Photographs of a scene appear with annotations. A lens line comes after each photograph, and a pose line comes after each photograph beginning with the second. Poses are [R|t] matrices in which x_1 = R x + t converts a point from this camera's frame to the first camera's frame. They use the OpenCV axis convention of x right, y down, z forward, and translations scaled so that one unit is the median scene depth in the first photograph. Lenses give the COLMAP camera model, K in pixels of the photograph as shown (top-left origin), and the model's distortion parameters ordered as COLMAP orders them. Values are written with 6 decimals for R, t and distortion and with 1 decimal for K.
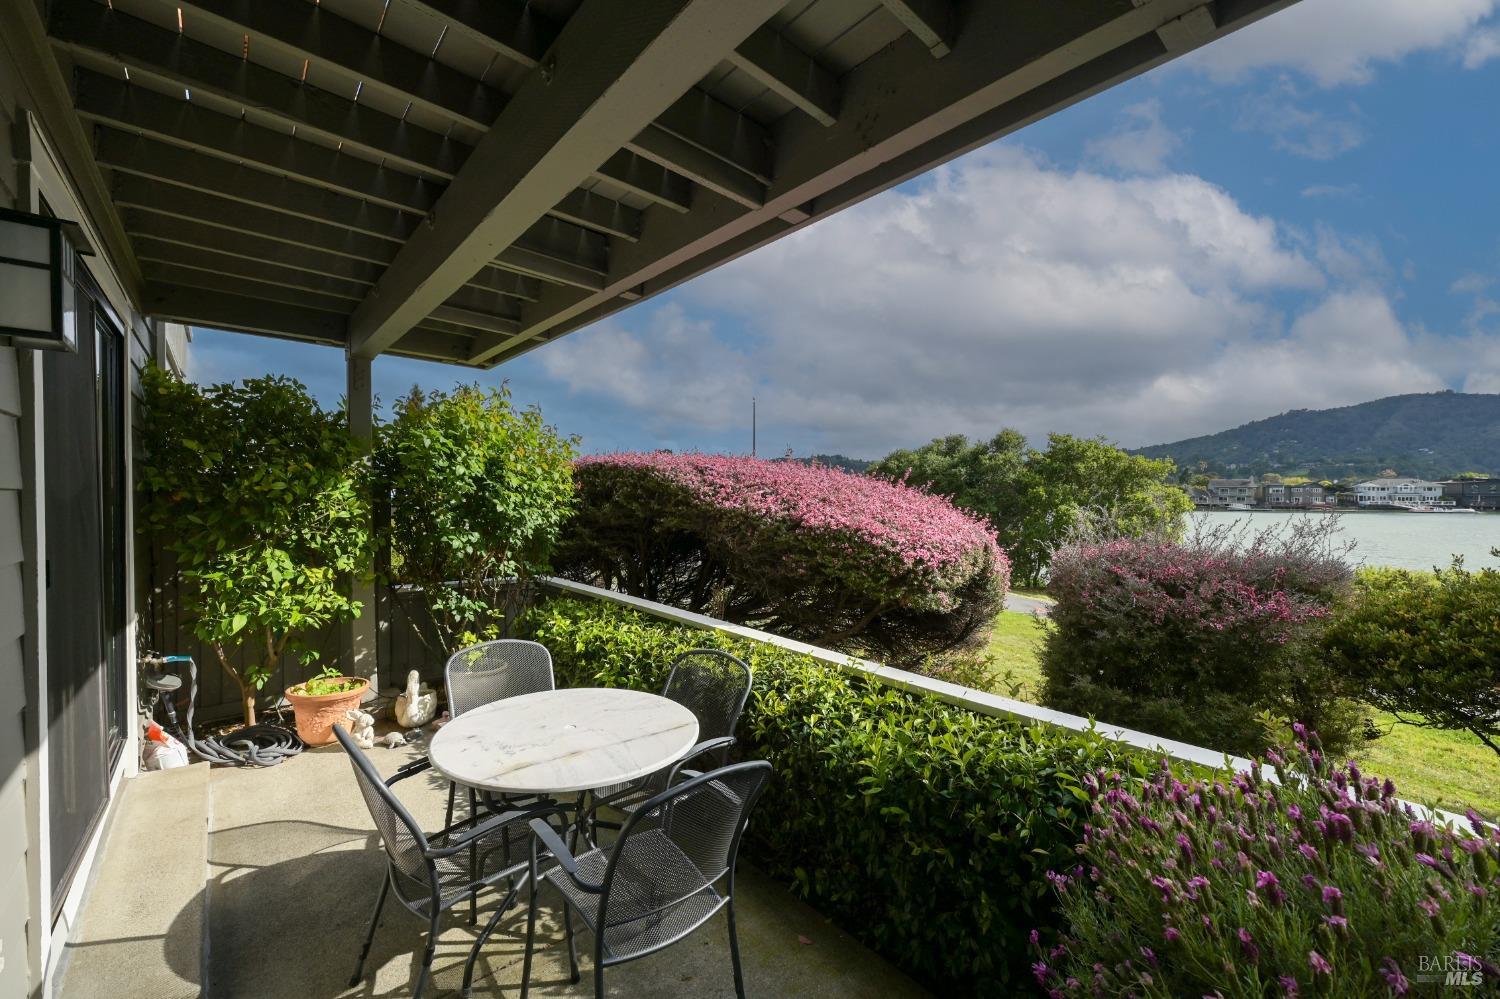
lens RADIAL K [[591.4, 0, 743.9], [0, 591.4, 497.2], [0, 0, 1]] dist [-0.014176, 0.000369]
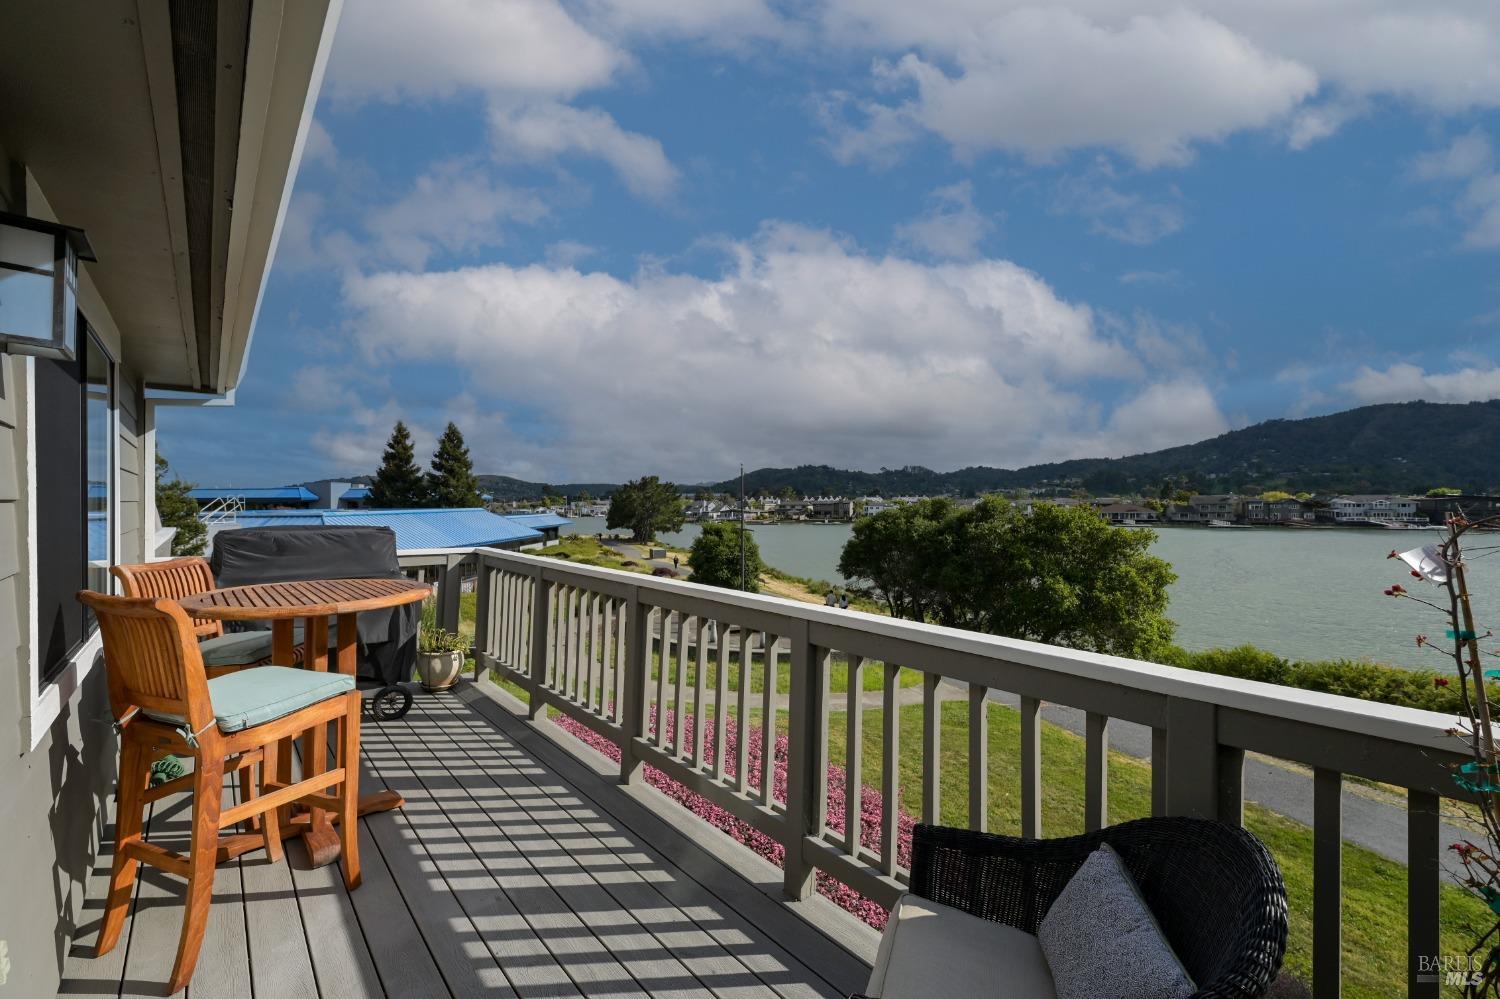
lens RADIAL K [[591.4, 0, 747.1], [0, 591.4, 499.9], [0, 0, 1]] dist [-0.014176, 0.000369]
pose [[0.999912, -0.001784, 0.013155, 0.328706], [0.001978, 0.999889, -0.014735, -0.144535], [-0.013127, 0.014760, 0.999805, 0.044944]]
